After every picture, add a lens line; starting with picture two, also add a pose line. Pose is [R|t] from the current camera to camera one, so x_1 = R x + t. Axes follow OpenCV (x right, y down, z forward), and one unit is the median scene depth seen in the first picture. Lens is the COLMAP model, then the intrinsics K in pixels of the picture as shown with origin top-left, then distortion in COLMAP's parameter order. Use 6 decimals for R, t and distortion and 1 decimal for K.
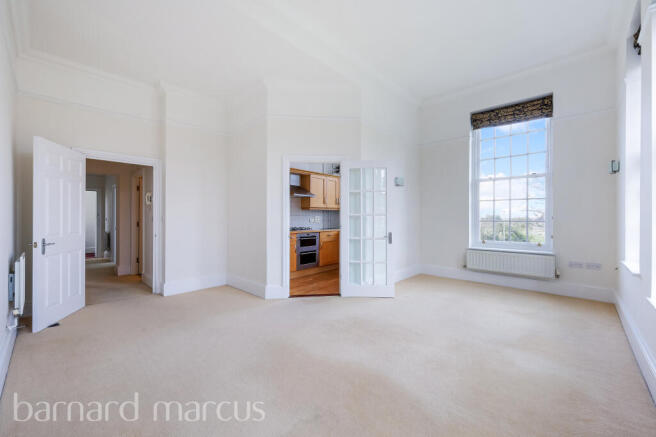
lens RADIAL K [[264.5, 0, 327.6], [0, 264.5, 218.4], [0, 0, 1]] dist [0.001165, 0.000026]
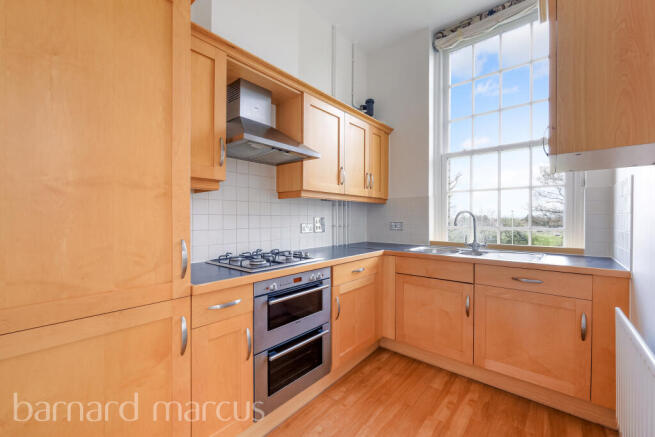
lens RADIAL K [[264.1, 0, 327.8], [0, 264.1, 217.6], [0, 0, 1]] dist [0.001165, 0.000026]
pose [[0.999073, 0.000172, 0.043059, -0.049197], [-0.000366, 0.999990, 0.004505, -0.008946], [-0.043058, -0.004517, 0.999062, 0.665051]]
